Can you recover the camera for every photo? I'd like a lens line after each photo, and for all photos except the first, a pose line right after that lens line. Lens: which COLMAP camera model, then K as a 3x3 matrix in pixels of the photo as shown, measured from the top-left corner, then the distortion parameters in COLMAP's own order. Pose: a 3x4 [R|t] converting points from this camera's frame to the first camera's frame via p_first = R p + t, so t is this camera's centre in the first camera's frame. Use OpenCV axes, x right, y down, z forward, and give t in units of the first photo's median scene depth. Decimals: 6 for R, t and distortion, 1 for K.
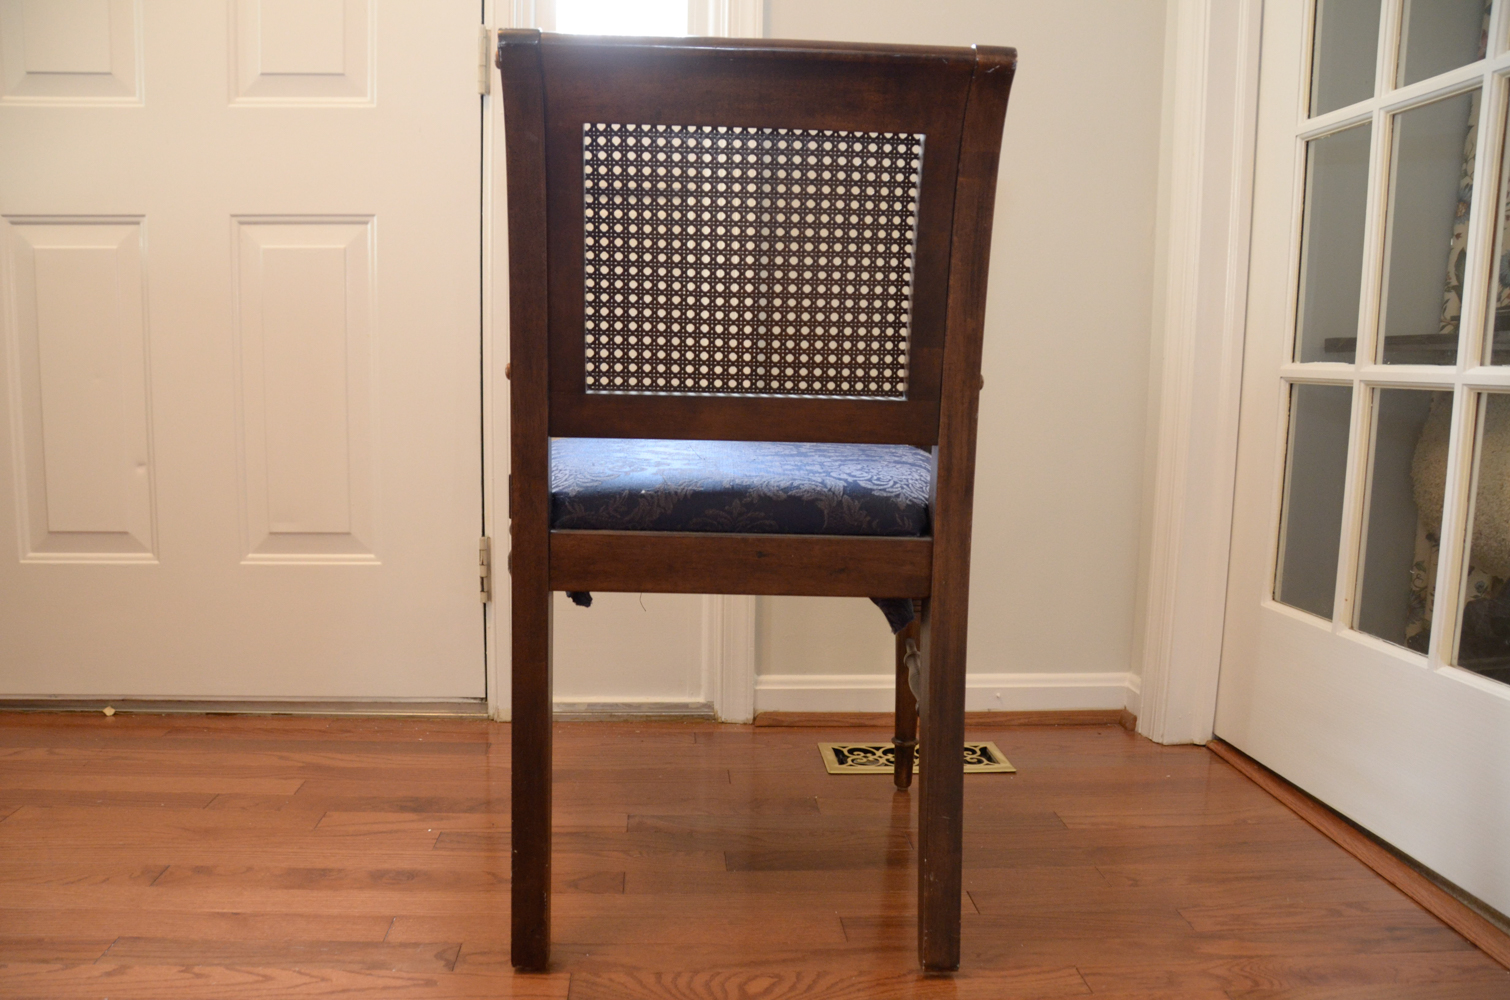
lens RADIAL K [[1163.4, 0, 742.4], [0, 1163.4, 522.1], [0, 0, 1]] dist [-0.157909, 0.103134]
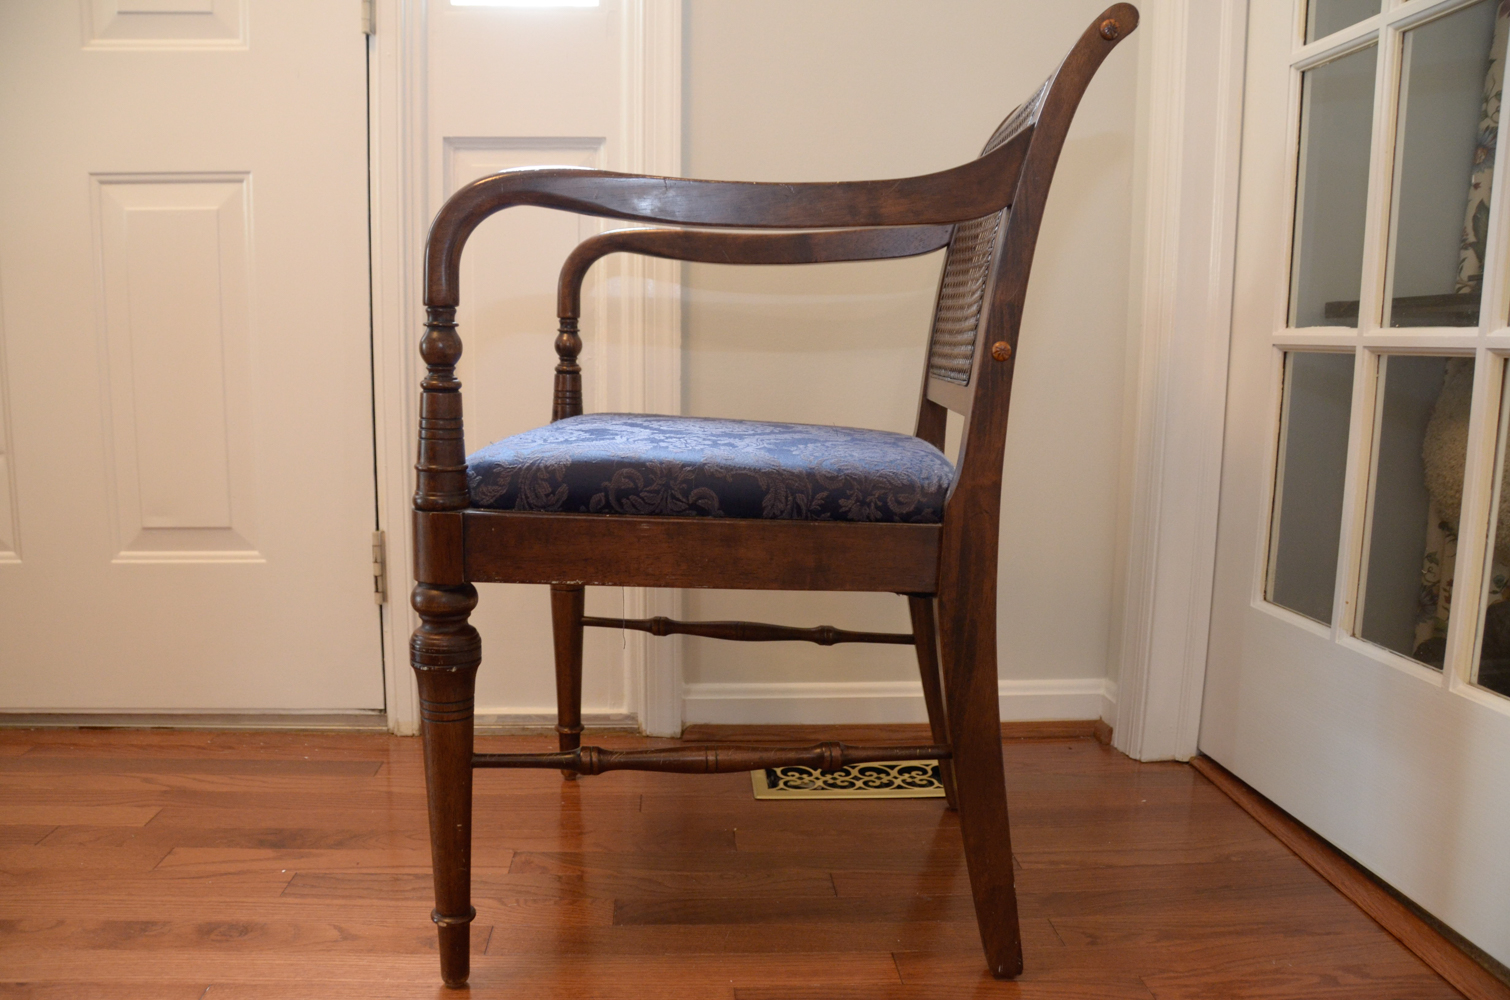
lens RADIAL K [[1163.4, 0, 743.5], [0, 1163.4, 521.8], [0, 0, 1]] dist [-0.157909, 0.103134]
pose [[0.999966, -0.005260, -0.006342, 0.112732], [0.005365, 0.999846, 0.016687, -0.013240], [0.006254, -0.016721, 0.999841, 0.191315]]
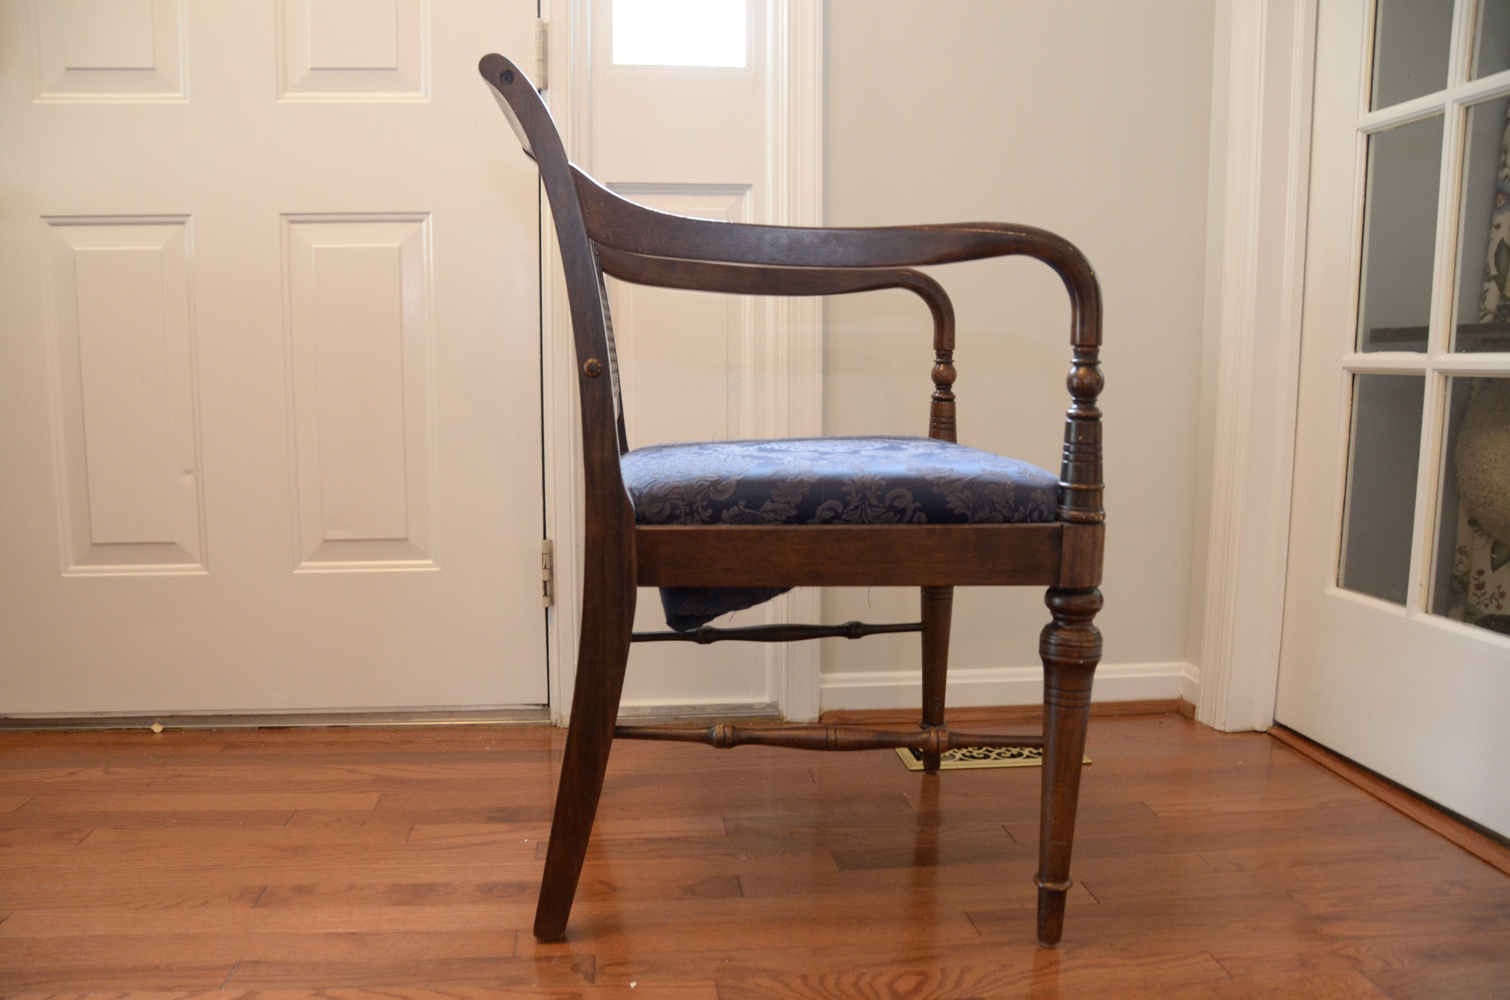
lens RADIAL K [[1163.4, 0, 741.7], [0, 1163.4, 524.0], [0, 0, 1]] dist [-0.157909, 0.103134]
pose [[0.999103, -0.018876, 0.037910, -0.161164], [0.018860, 0.999822, 0.000779, 0.002631], [-0.037918, -0.000063, 0.999281, 0.016153]]
